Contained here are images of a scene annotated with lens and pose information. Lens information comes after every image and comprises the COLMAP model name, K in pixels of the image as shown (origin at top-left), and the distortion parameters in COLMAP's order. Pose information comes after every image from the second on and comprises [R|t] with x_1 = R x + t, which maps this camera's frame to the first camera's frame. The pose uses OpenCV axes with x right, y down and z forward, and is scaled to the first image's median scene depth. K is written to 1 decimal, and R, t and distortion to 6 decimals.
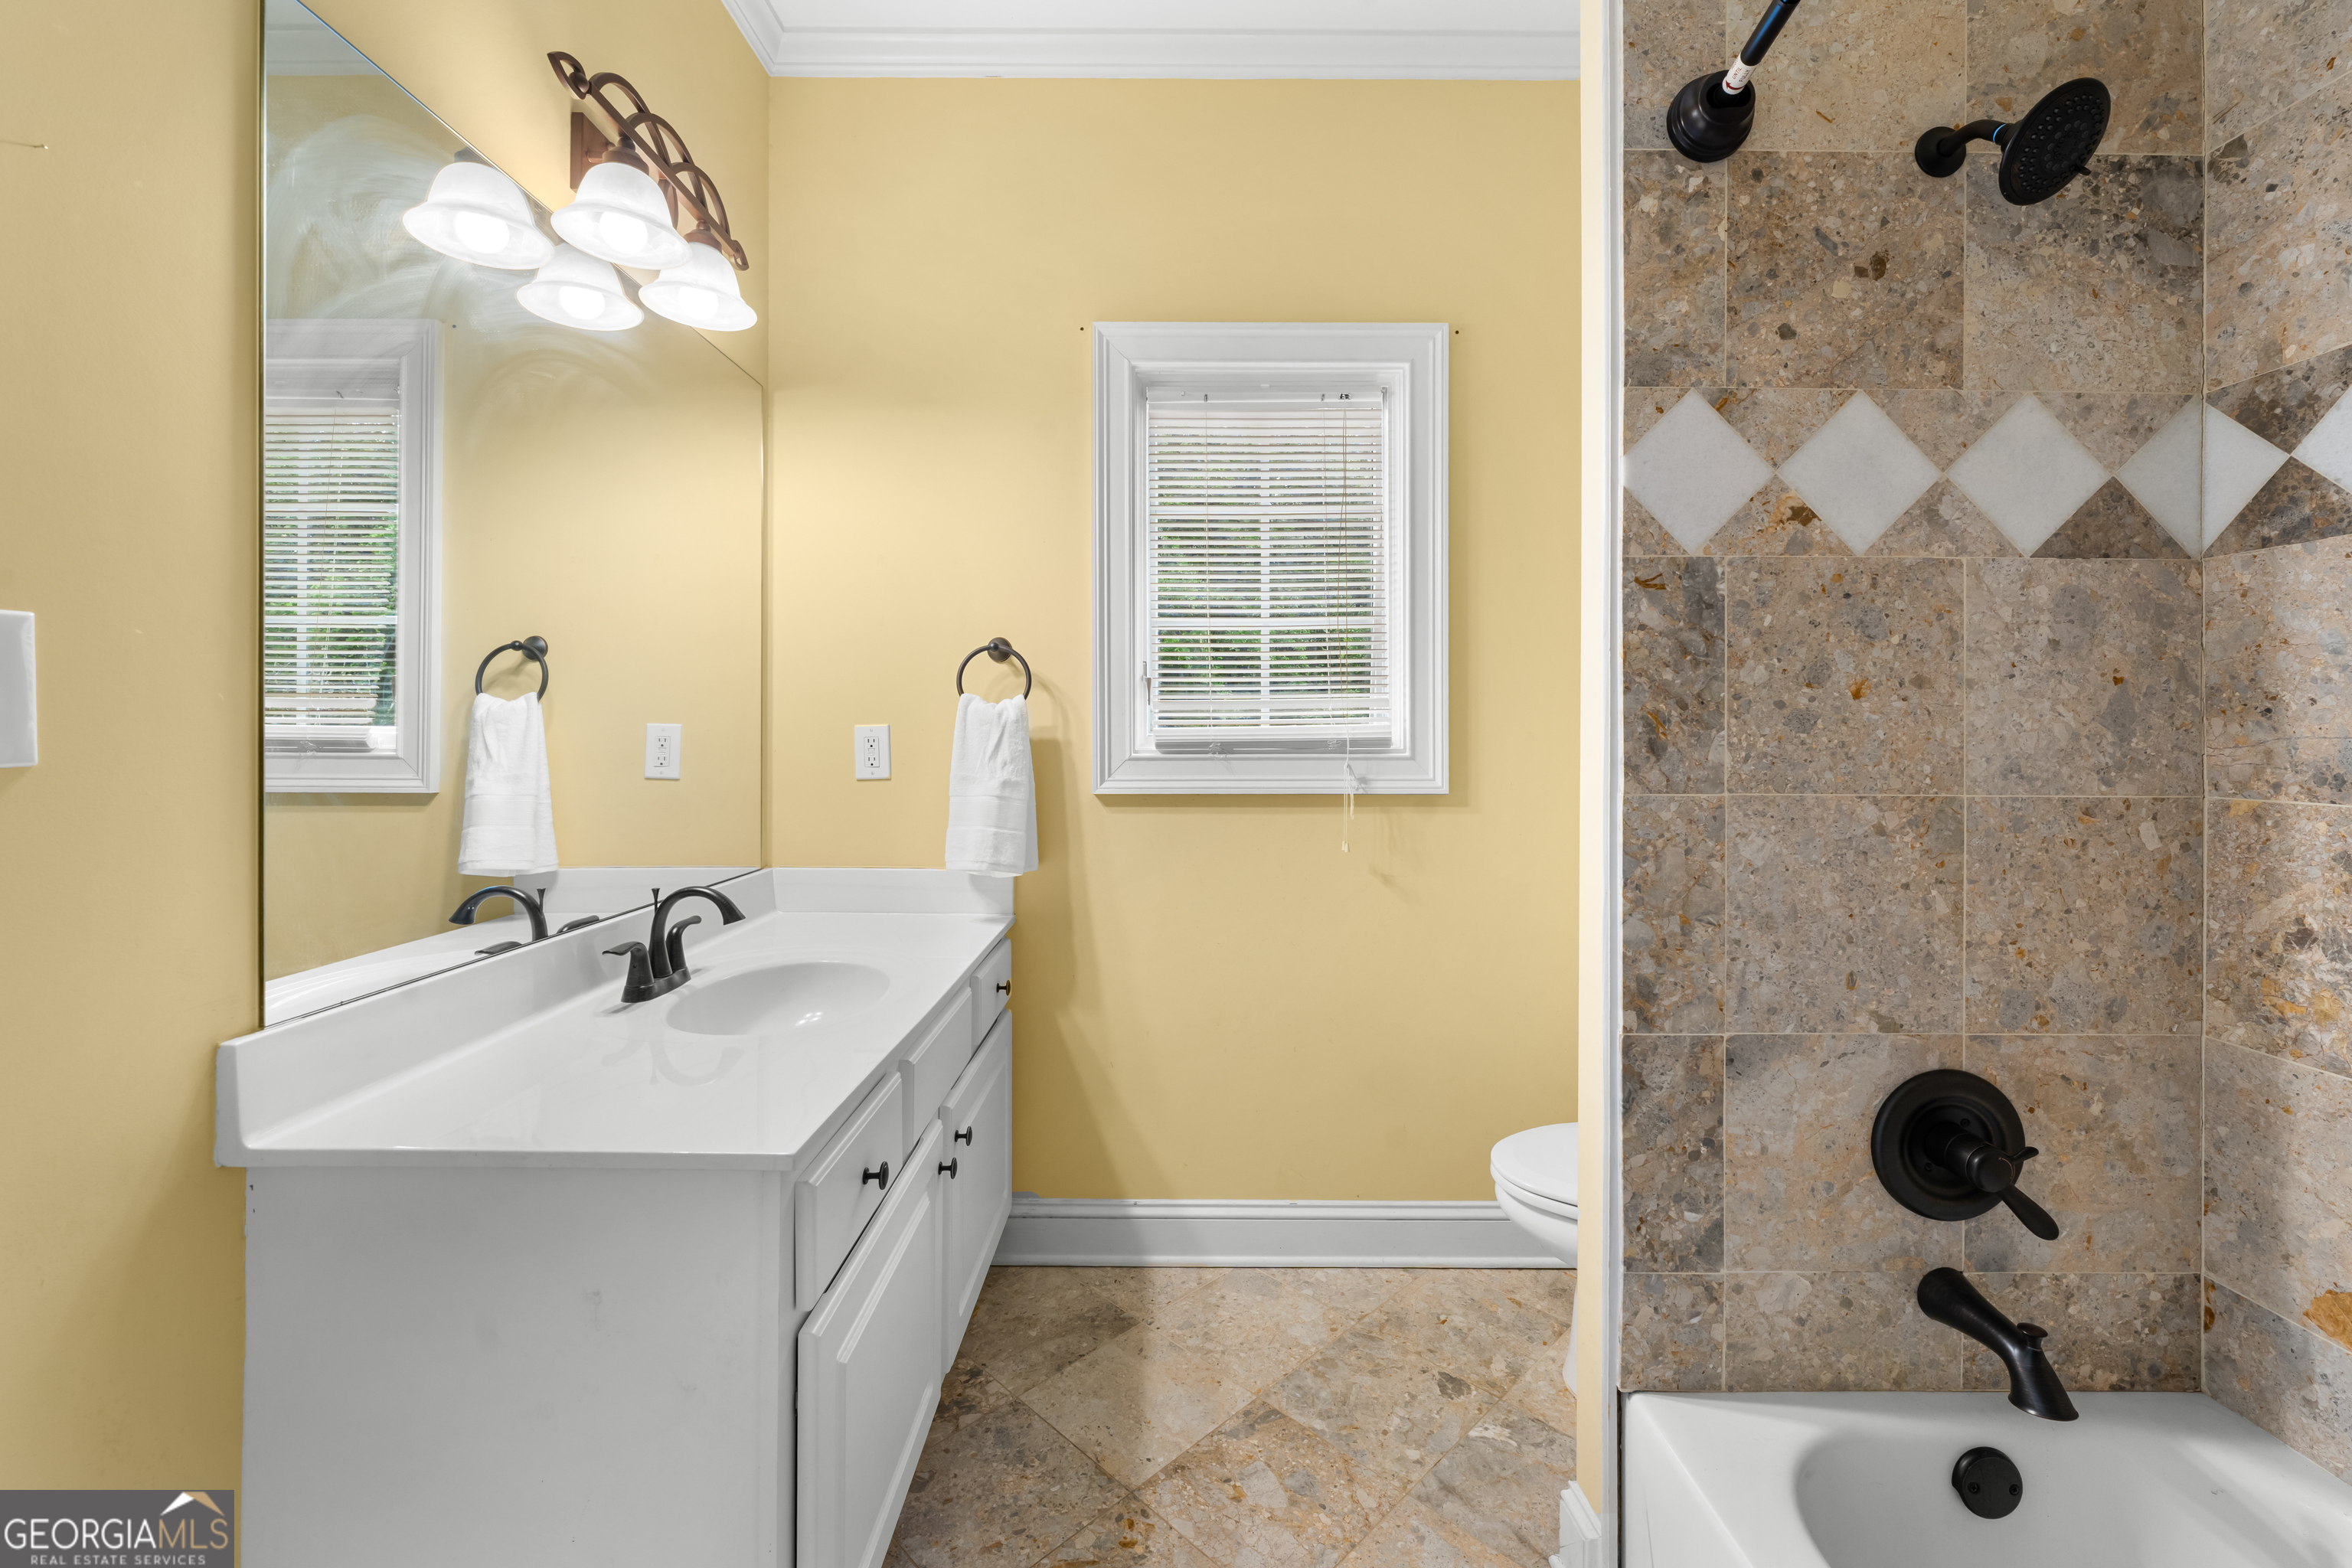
lens RADIAL K [[965.3, 0, 1166.5], [0, 965.3, 736.3], [0, 0, 1]] dist [-0.000564, -0.000402]
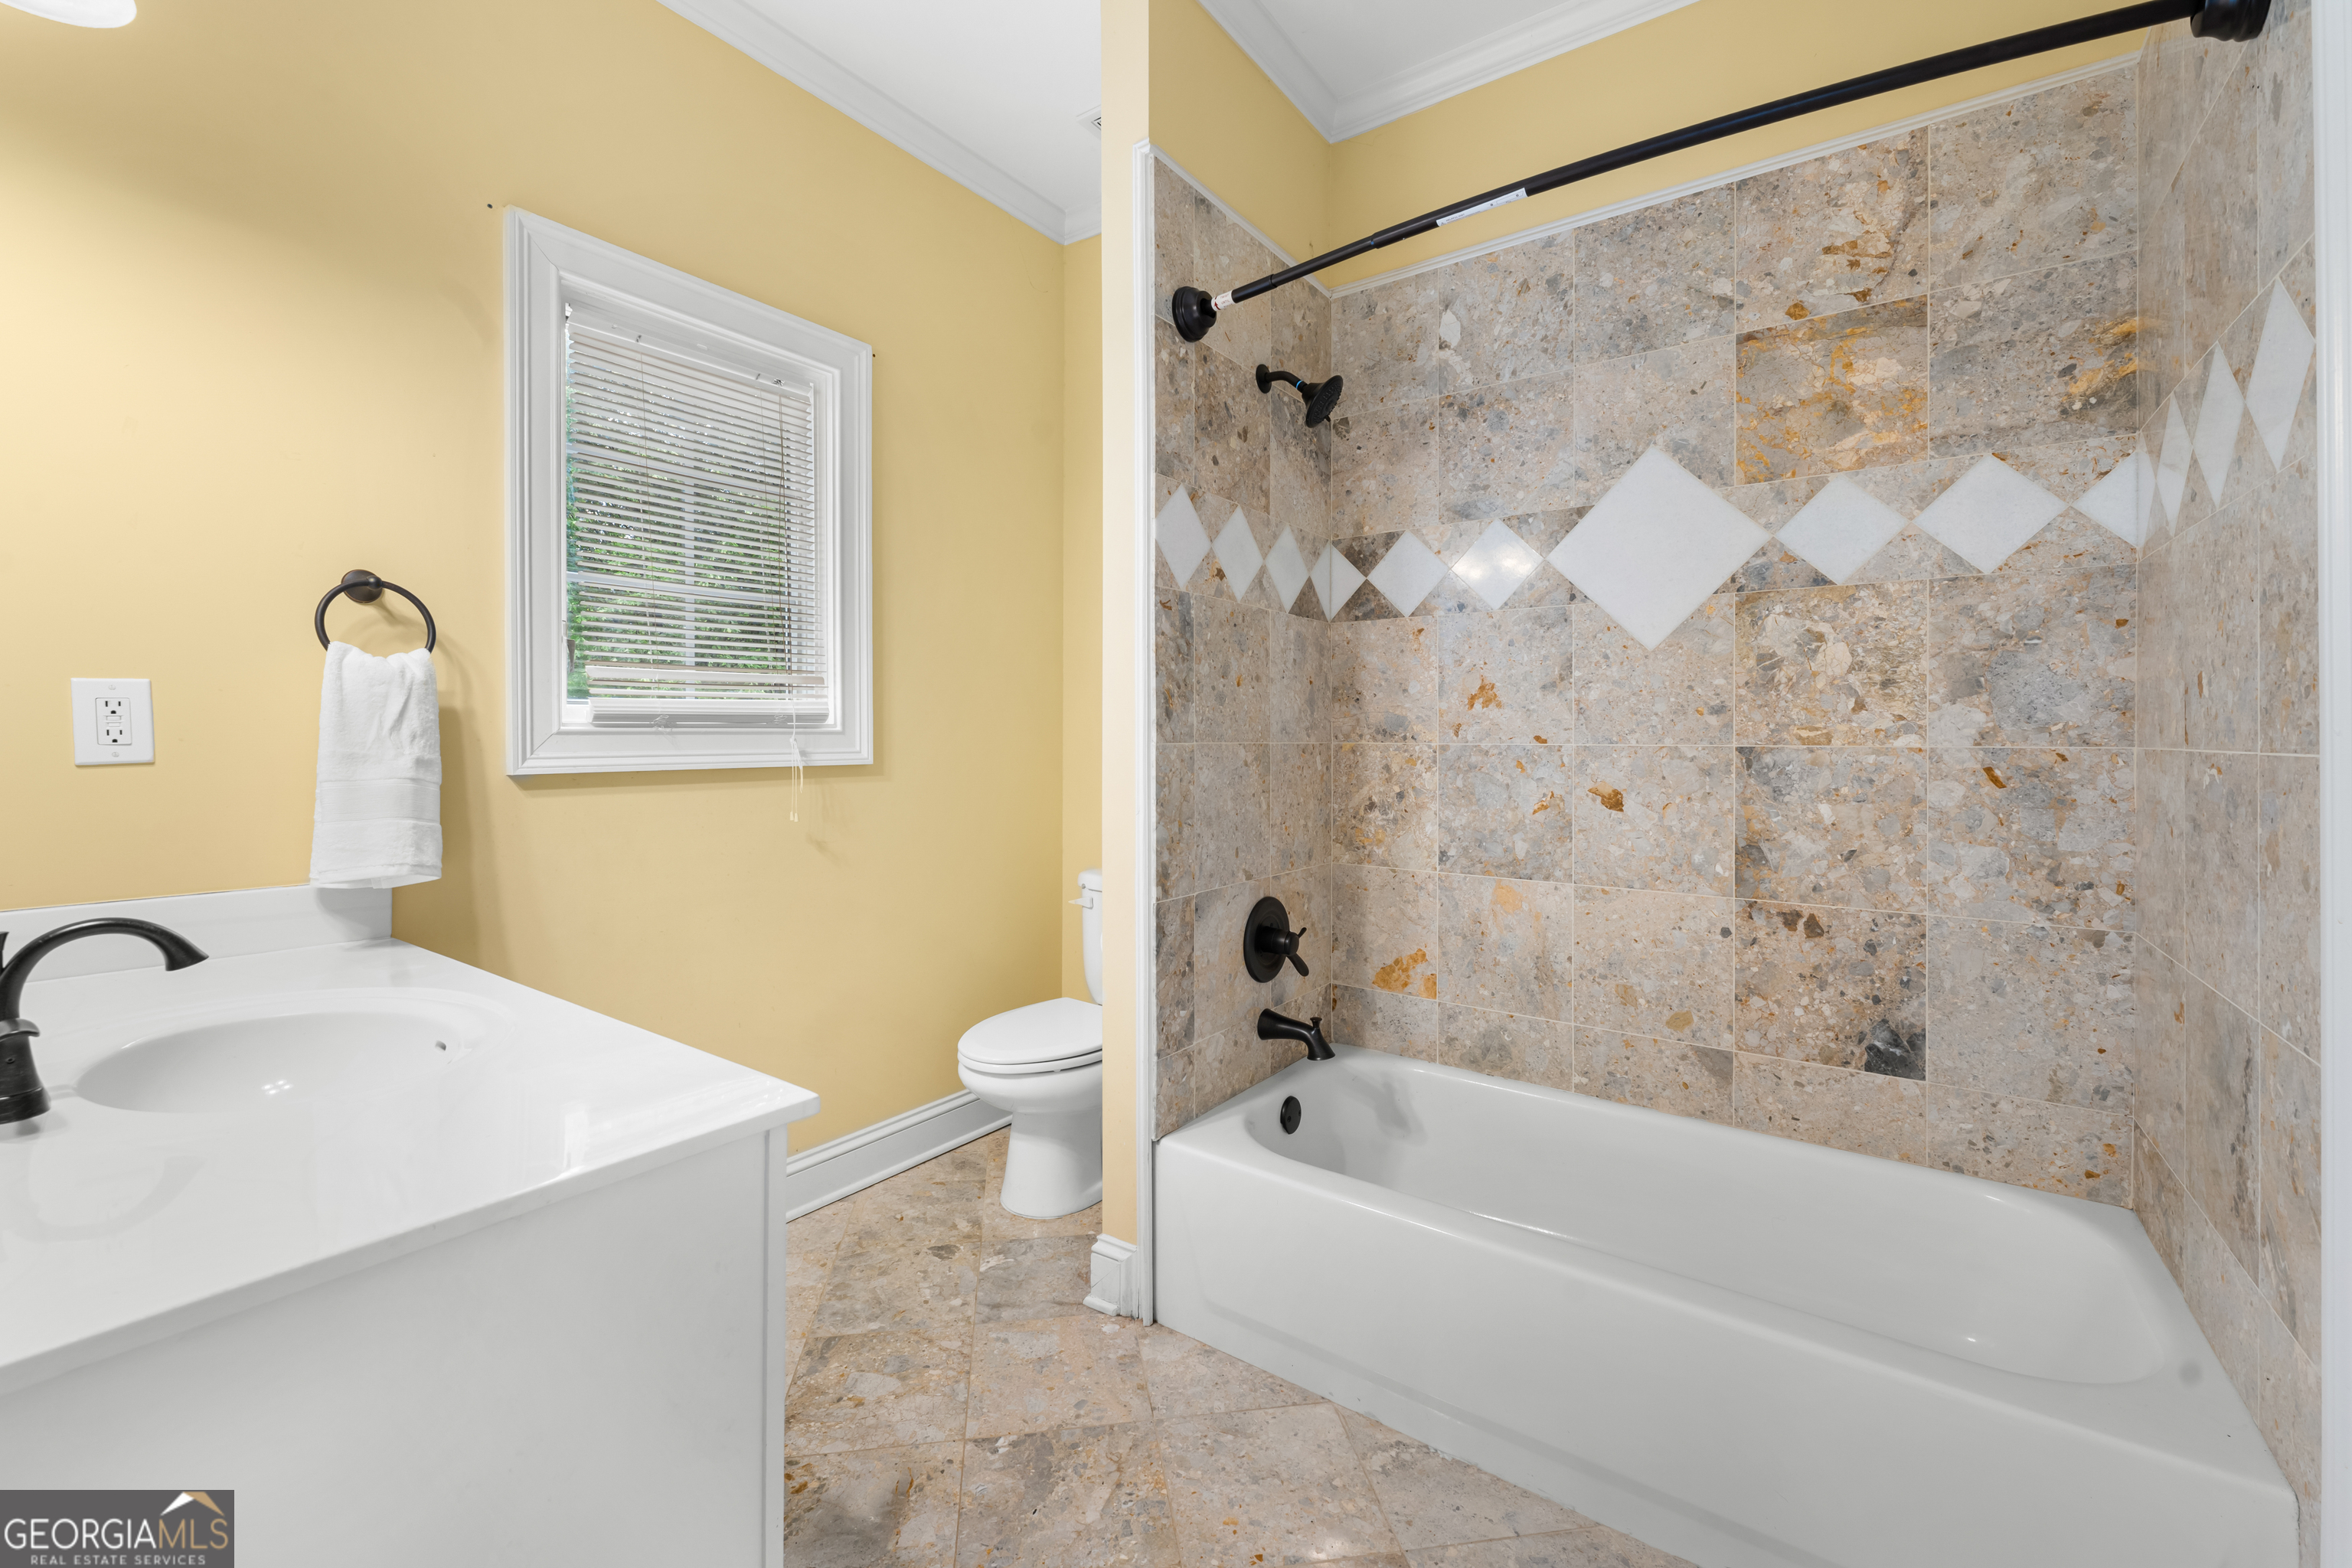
lens RADIAL K [[966.4, 0, 1172.1], [0, 966.4, 740.4], [0, 0, 1]] dist [0.002463, -0.000307]
pose [[0.588434, -0.004393, 0.808534, -0.730147], [0.002213, 0.999990, 0.003823, 0.049599], [-0.808542, -0.000460, 0.588438, 0.092448]]
